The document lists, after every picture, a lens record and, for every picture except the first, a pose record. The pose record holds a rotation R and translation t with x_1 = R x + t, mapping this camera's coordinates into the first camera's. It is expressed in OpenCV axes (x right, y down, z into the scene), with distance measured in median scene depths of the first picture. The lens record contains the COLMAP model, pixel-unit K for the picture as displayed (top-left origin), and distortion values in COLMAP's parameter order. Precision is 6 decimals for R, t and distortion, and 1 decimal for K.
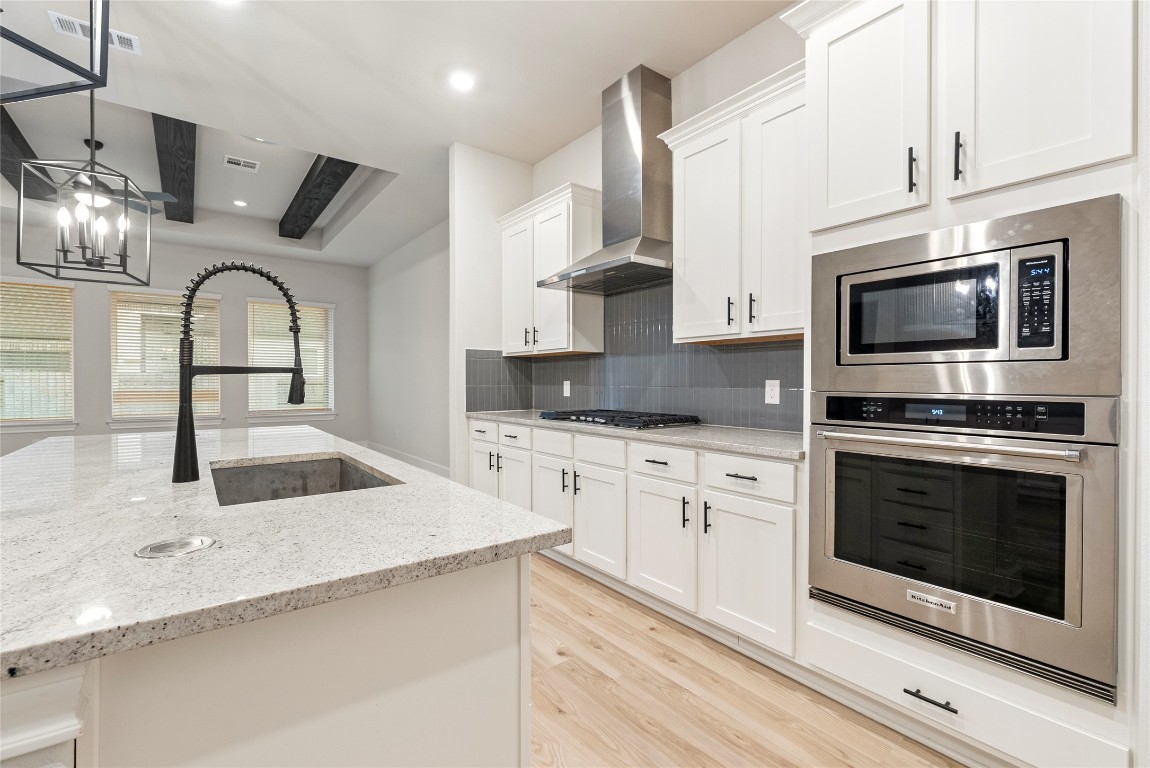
lens RADIAL K [[505.0, 0, 573.8], [0, 505.0, 383.8], [0, 0, 1]] dist [0.001354, 0.000141]
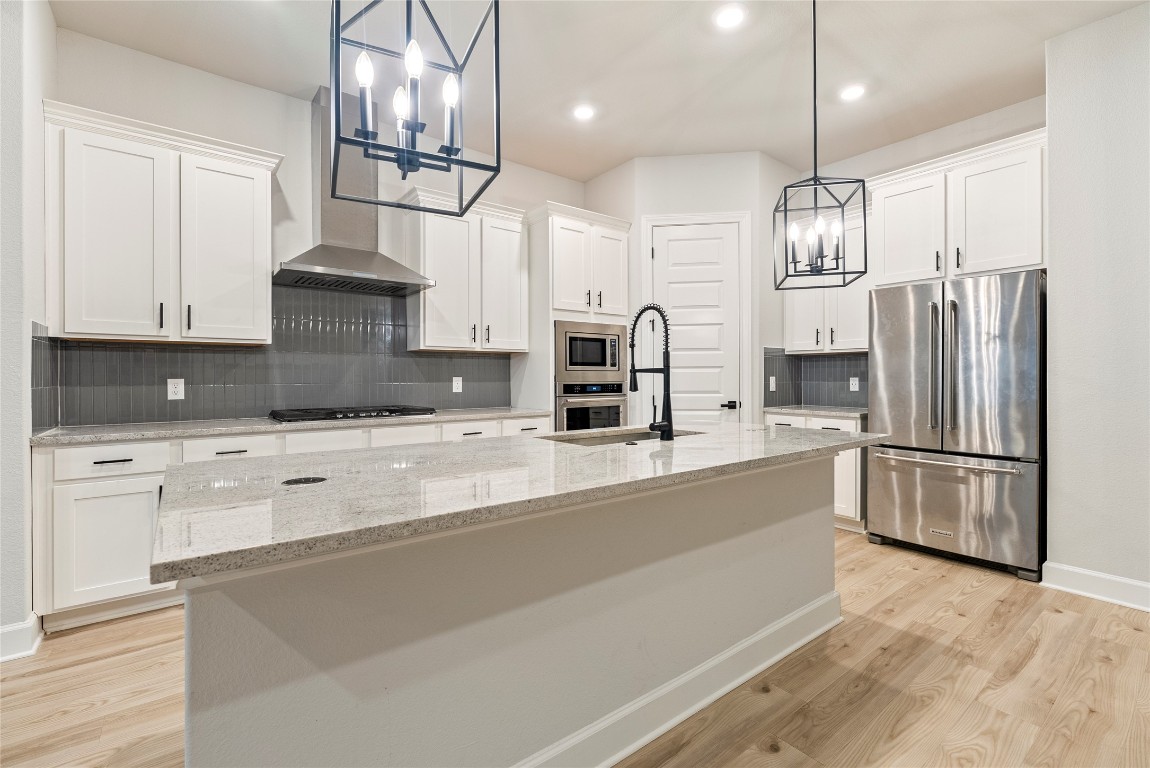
lens RADIAL K [[505.0, 0, 573.3], [0, 505.0, 377.0], [0, 0, 1]] dist [0.001354, 0.000141]
pose [[-0.012867, -0.002403, 0.999914, -1.096445], [0.007326, 0.999970, 0.002498, -0.008210], [-0.999890, 0.007357, -0.012849, 0.616110]]
